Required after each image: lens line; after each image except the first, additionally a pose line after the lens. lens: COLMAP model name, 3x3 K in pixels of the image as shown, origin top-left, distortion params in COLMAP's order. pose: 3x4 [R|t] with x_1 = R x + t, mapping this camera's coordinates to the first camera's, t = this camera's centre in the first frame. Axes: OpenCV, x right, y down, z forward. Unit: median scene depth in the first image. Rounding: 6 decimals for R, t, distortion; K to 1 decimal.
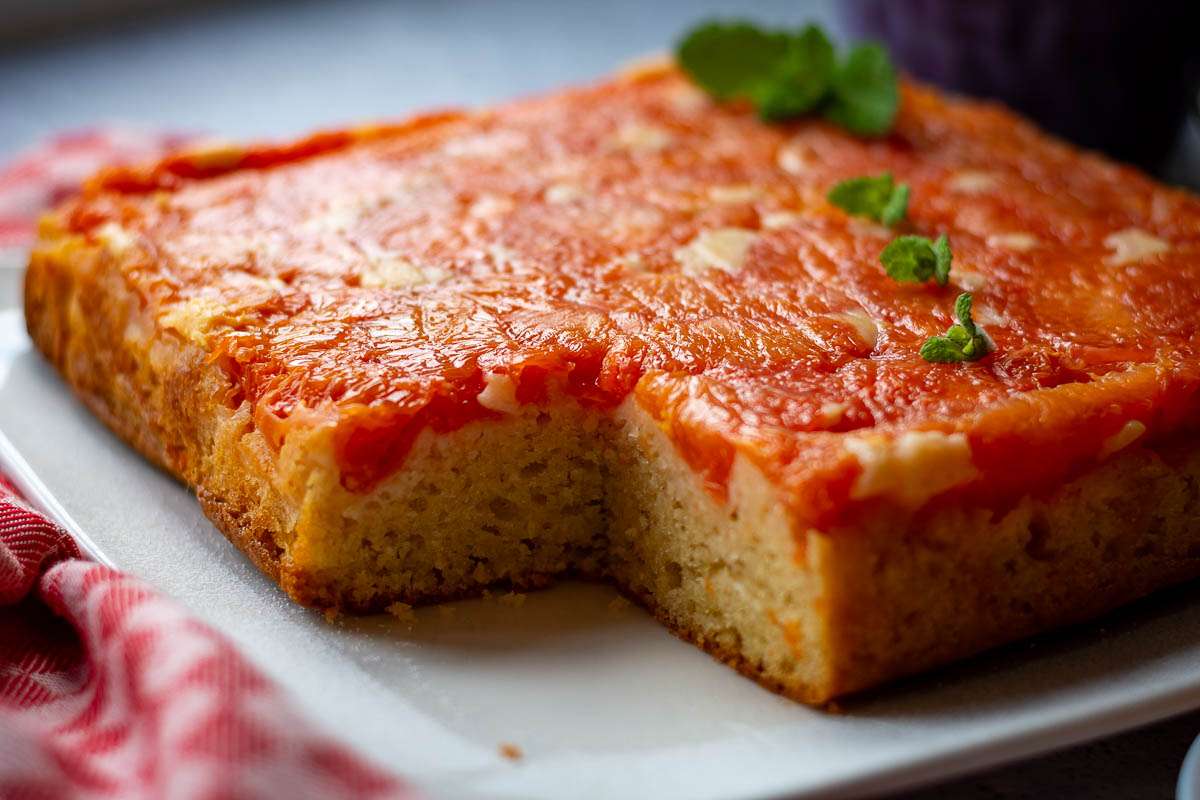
lens RADIAL K [[2722.1, 0, 600.0], [0, 2722.1, 400.0], [0, 0, 1]] dist [-0.390345, 4.327088]
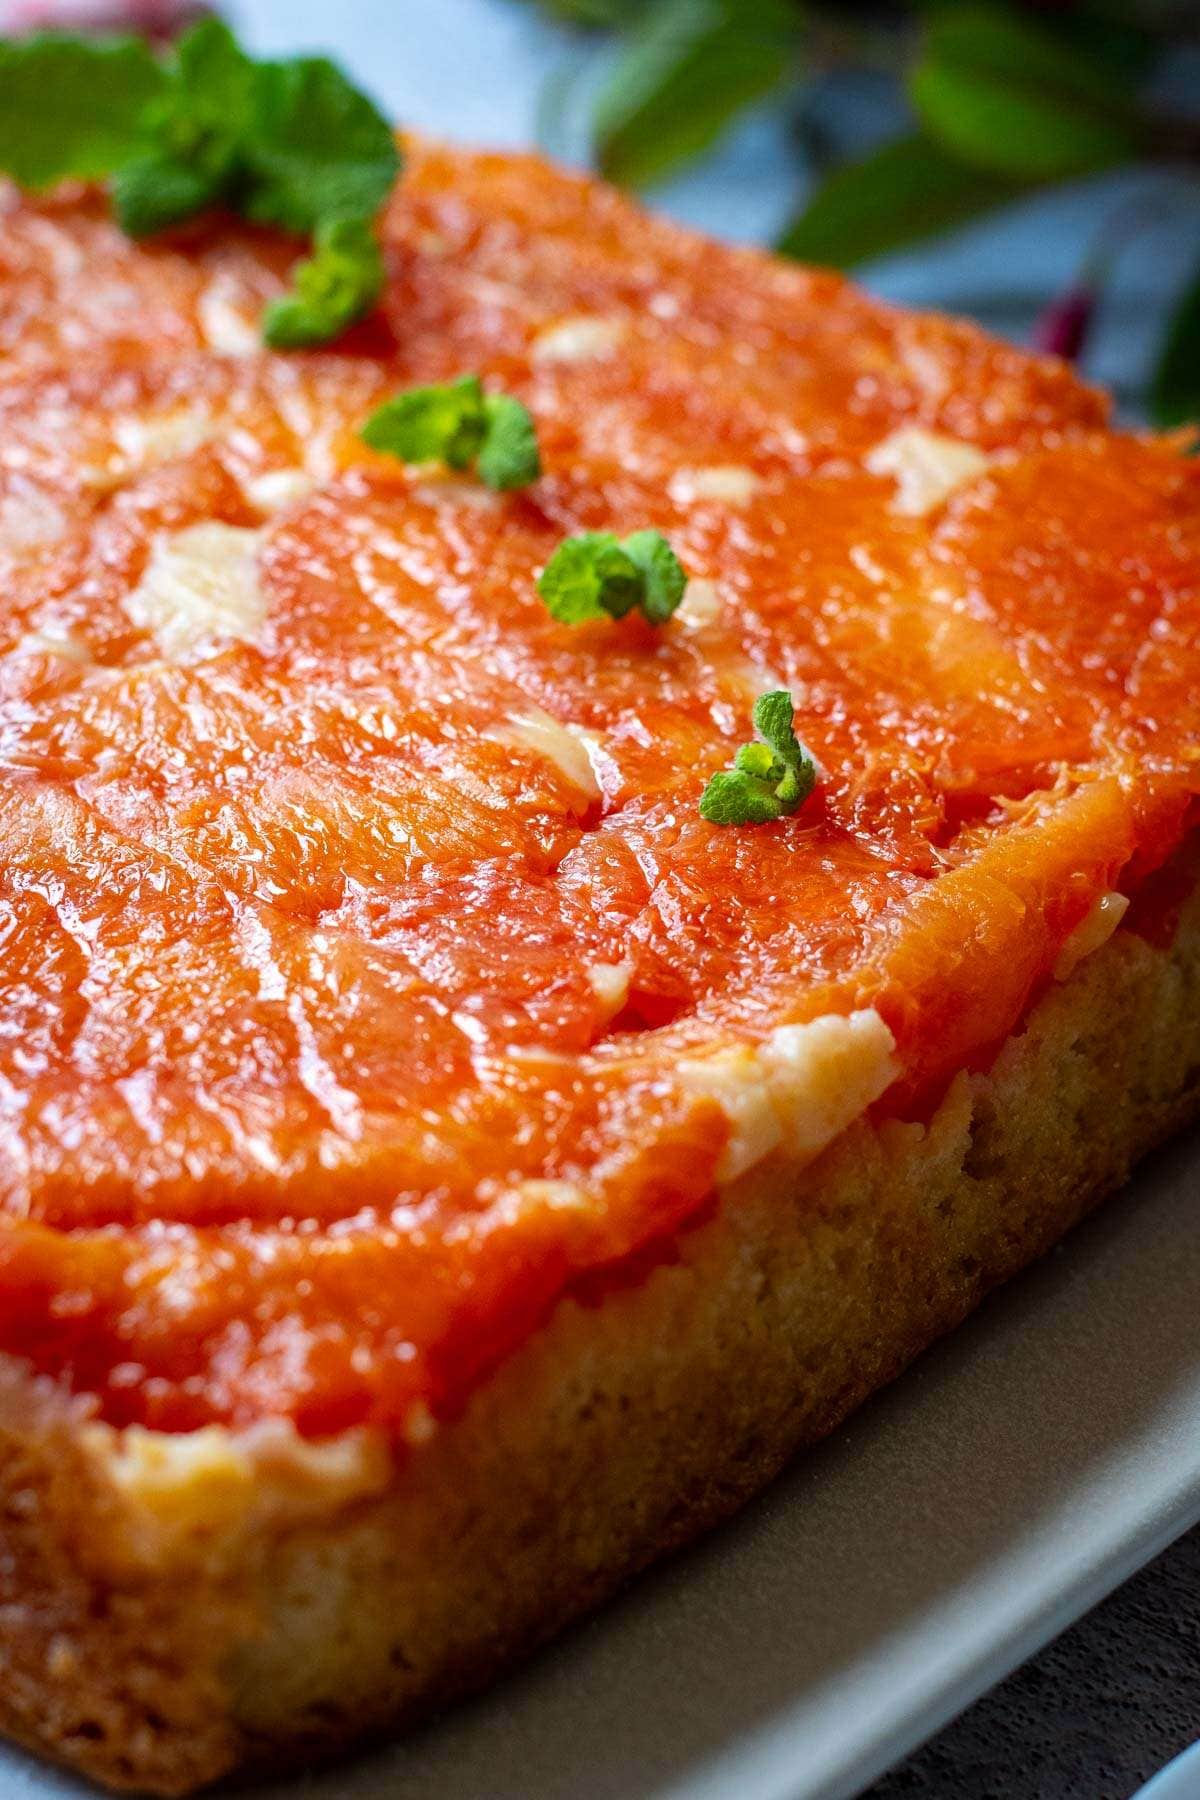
lens RADIAL K [[4083.2, 0, 600.0], [0, 4083.2, 900.0], [0, 0, 1]] dist [-0.390345, 4.327088]
pose [[0.938701, -0.162216, 0.304182, -0.143348], [0.097258, 0.971144, 0.217762, -0.171965], [-0.330729, -0.174829, 0.927391, 0.253464]]
